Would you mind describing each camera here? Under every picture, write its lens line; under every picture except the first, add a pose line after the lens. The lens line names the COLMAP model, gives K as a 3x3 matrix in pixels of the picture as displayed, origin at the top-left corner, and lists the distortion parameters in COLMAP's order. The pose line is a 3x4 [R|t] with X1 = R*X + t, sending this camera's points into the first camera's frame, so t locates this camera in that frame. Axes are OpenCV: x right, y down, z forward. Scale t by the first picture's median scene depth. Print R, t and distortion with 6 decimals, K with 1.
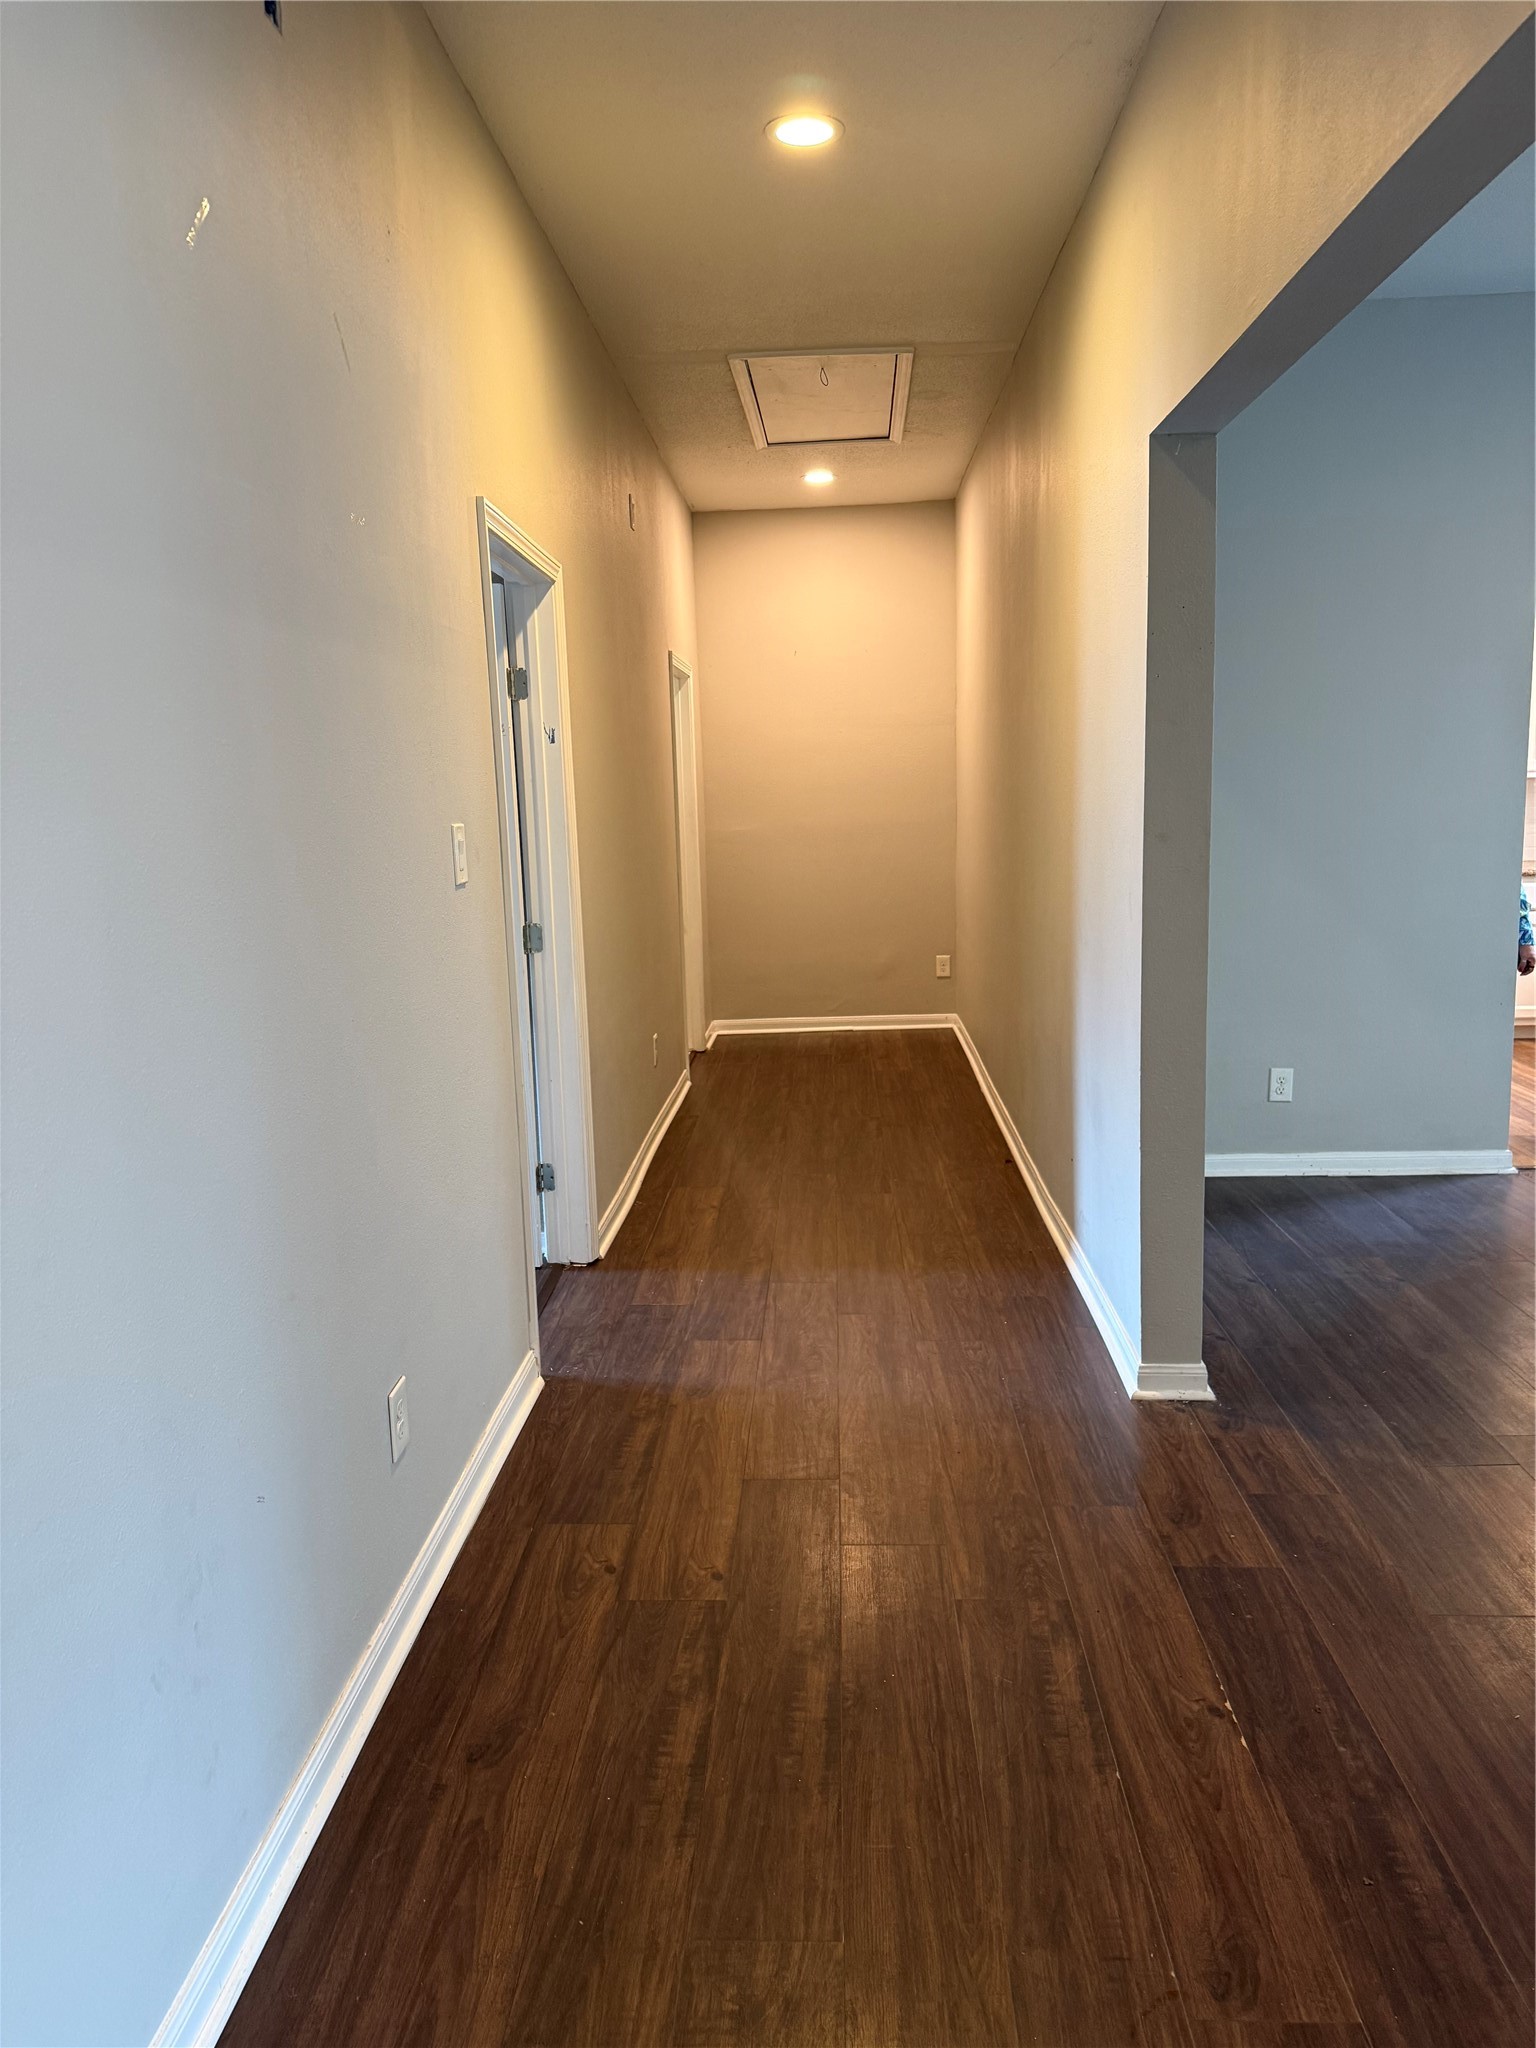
lens RADIAL K [[1428.8, 0, 757.8], [0, 1428.8, 1011.5], [0, 0, 1]] dist [0.149944, -0.237175]
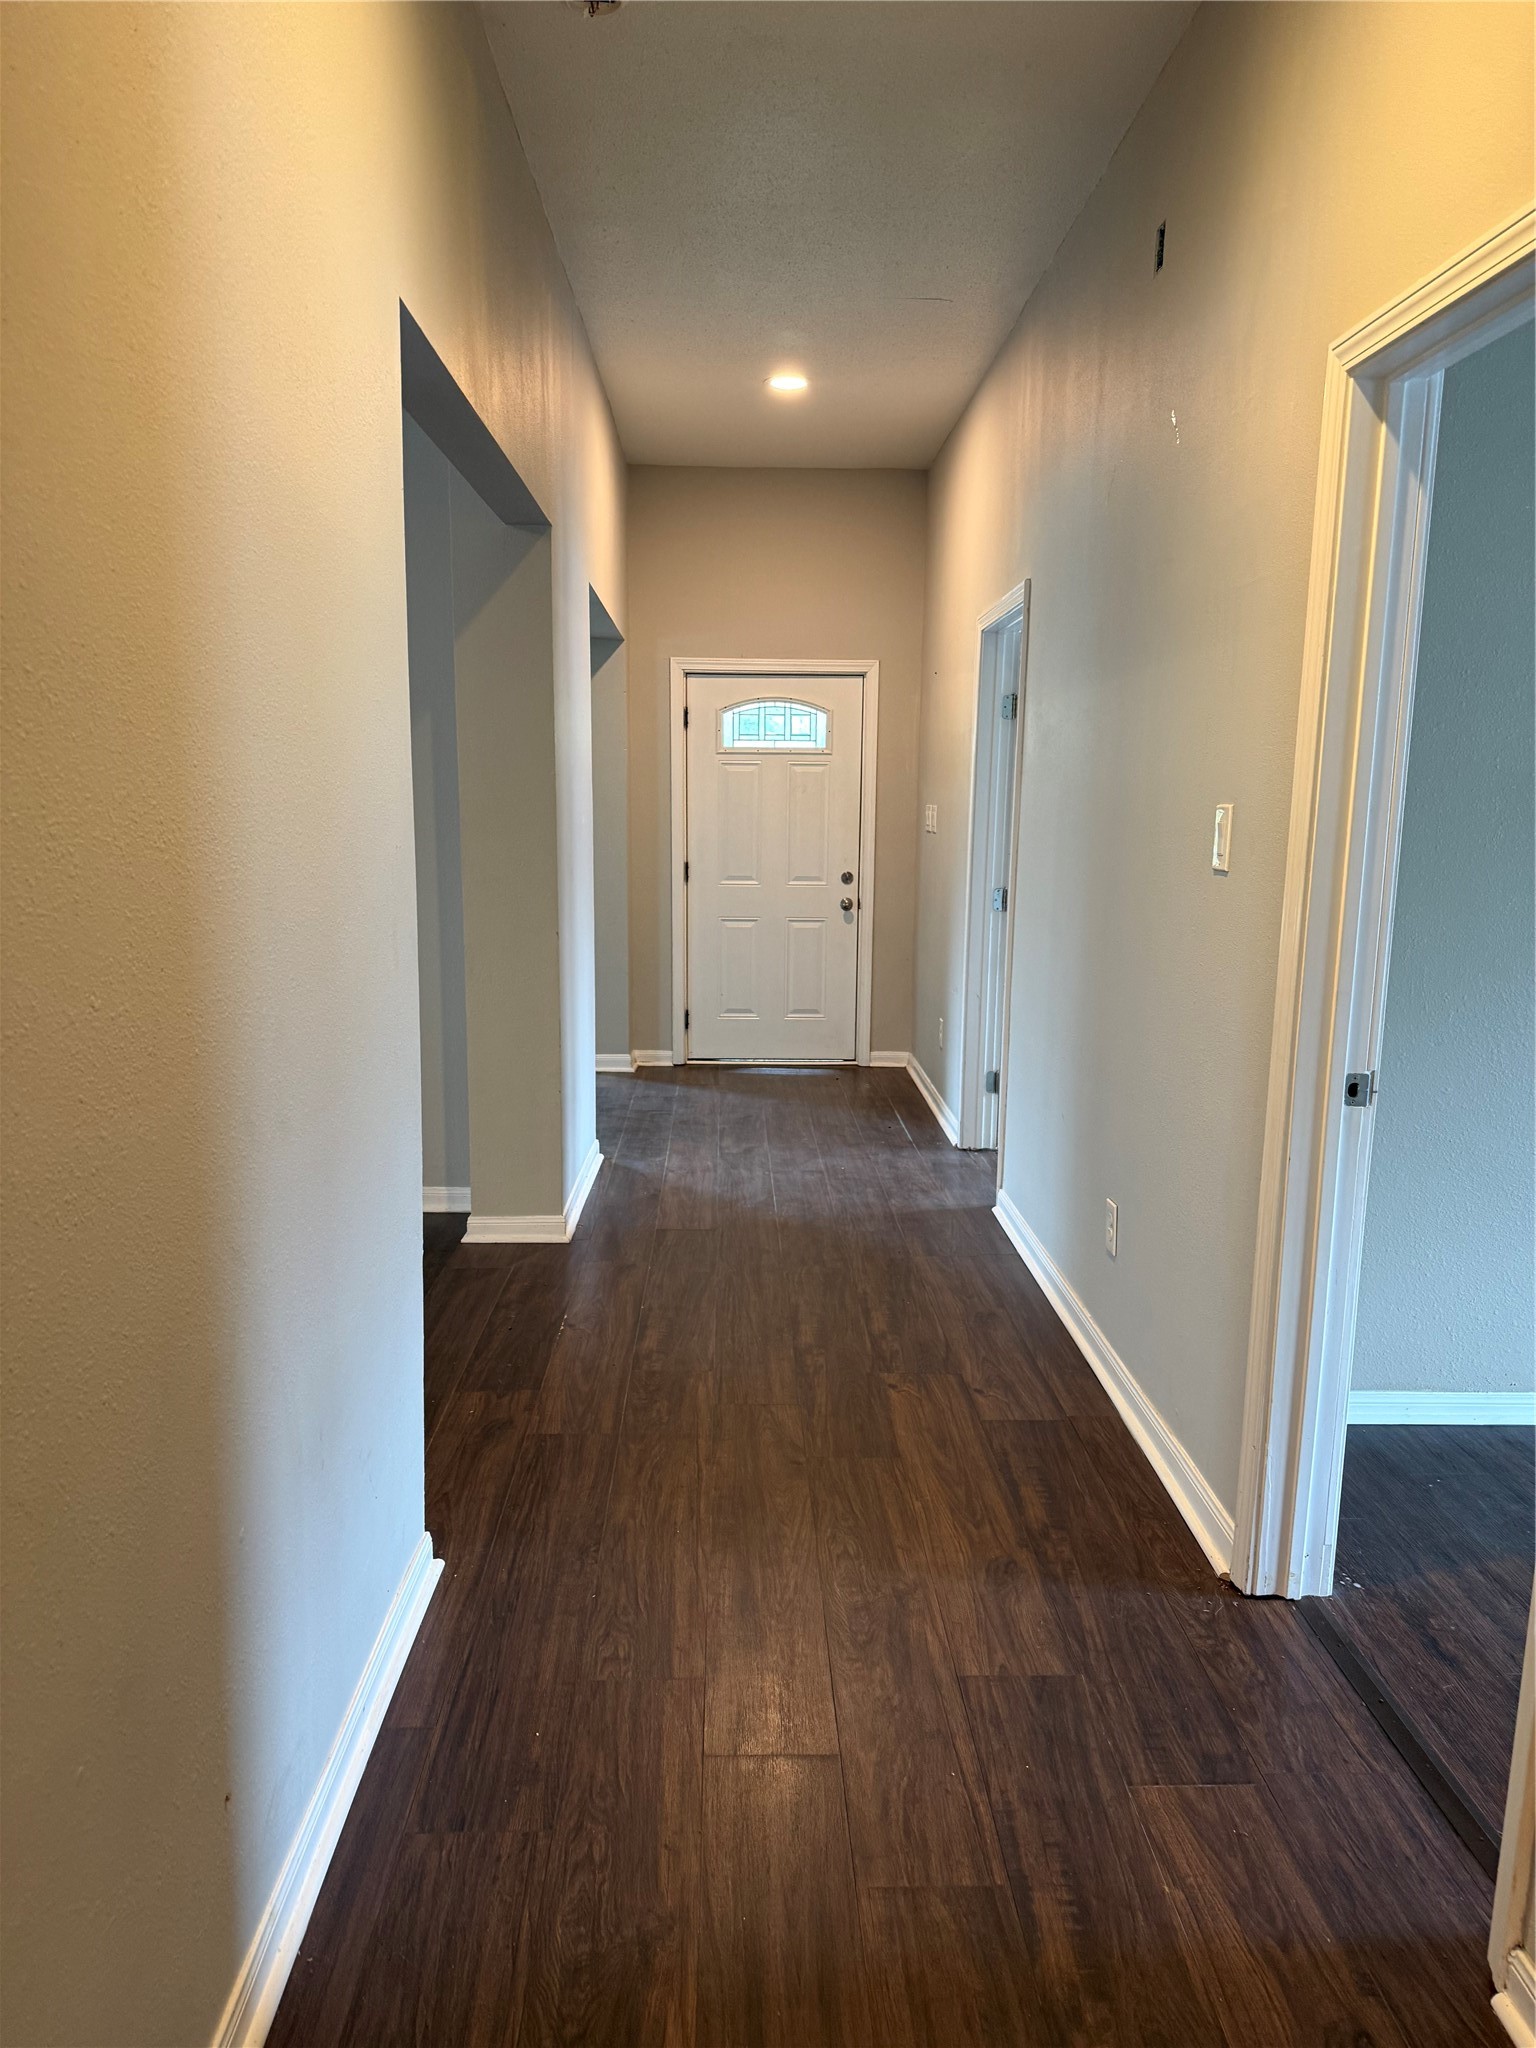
lens RADIAL K [[1428.8, 0, 757.8], [0, 1428.8, 1011.5], [0, 0, 1]] dist [0.149944, -0.237175]
pose [[-0.997295, 0.023413, -0.069673, 0.135442], [0.001212, 0.953018, 0.302910, -0.248936], [0.073492, 0.302006, -0.950469, 1.648635]]
